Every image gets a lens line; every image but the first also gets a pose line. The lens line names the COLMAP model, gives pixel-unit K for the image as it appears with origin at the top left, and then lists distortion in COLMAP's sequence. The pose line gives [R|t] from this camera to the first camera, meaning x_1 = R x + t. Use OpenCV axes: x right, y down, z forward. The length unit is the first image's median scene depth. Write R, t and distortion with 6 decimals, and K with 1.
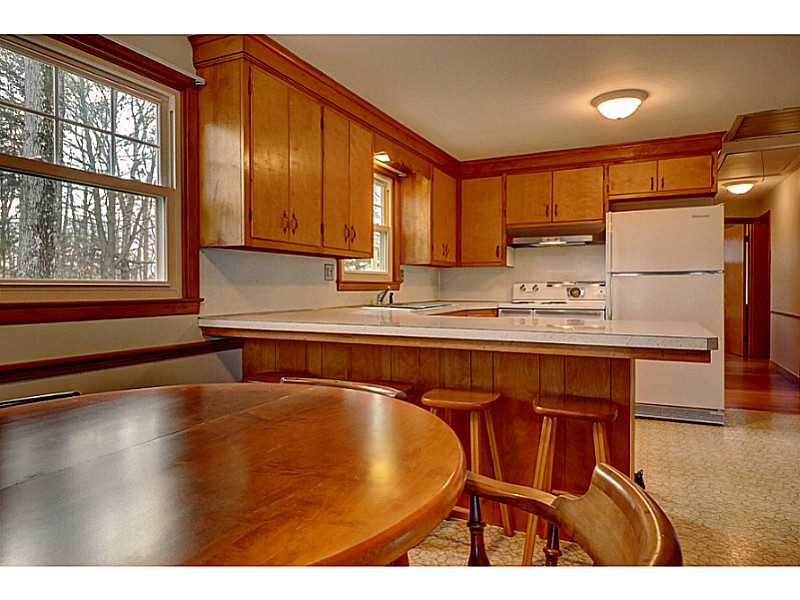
lens RADIAL K [[527.8, 0, 400.0], [0, 527.8, 300.0], [0, 0, 1]] dist [0.009931, 0.002362]
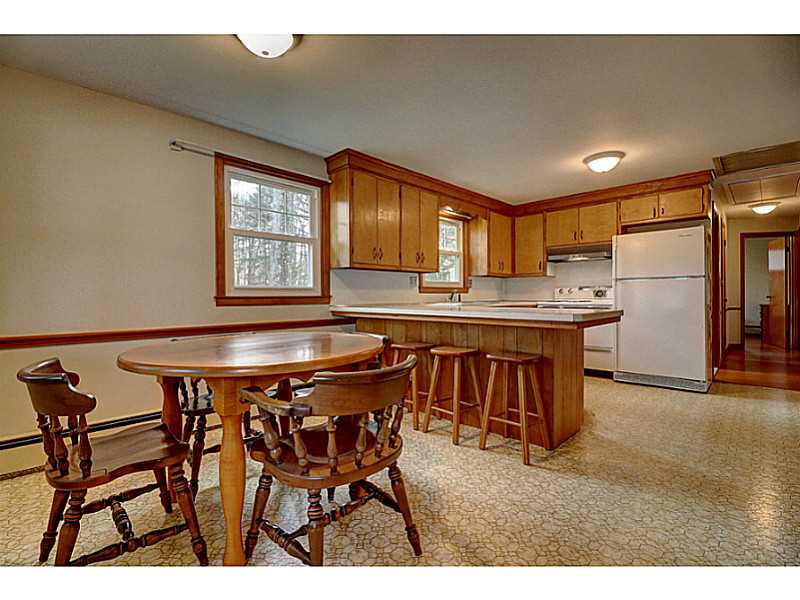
lens RADIAL K [[386.6, 0, 400.0], [0, 386.6, 300.0], [0, 0, 1]] dist [-0.001901, -0.000616]
pose [[0.949433, -0.001961, -0.313965, 0.178153], [-0.002012, 0.999922, -0.012331, 0.017544], [0.313964, 0.012339, 0.949355, -0.138451]]
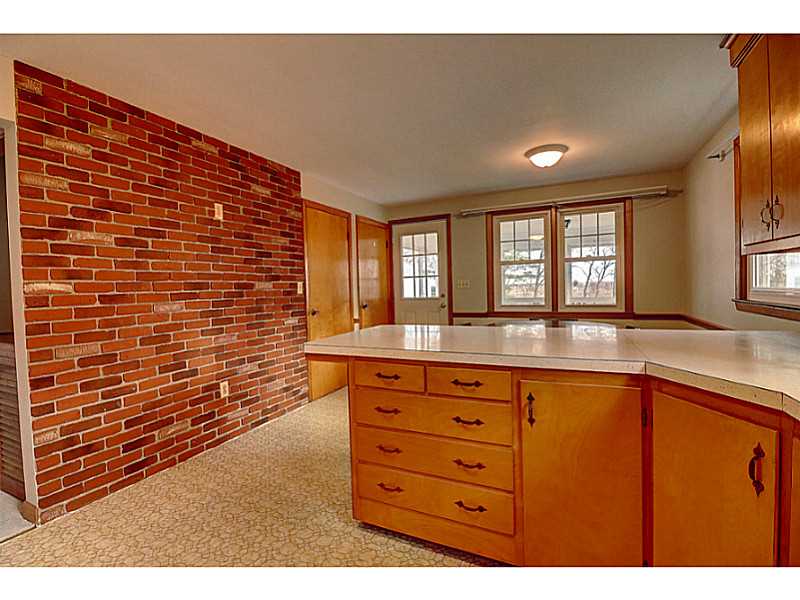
lens RADIAL K [[371.3, 0, 400.0], [0, 371.3, 300.0], [0, 0, 1]] dist [-0.002070, -0.001240]
pose [[-0.999587, 0.028053, -0.006163, 0.199323], [0.027637, 0.997843, 0.059542, -0.047567], [0.007820, 0.059347, -0.998207, 1.001952]]
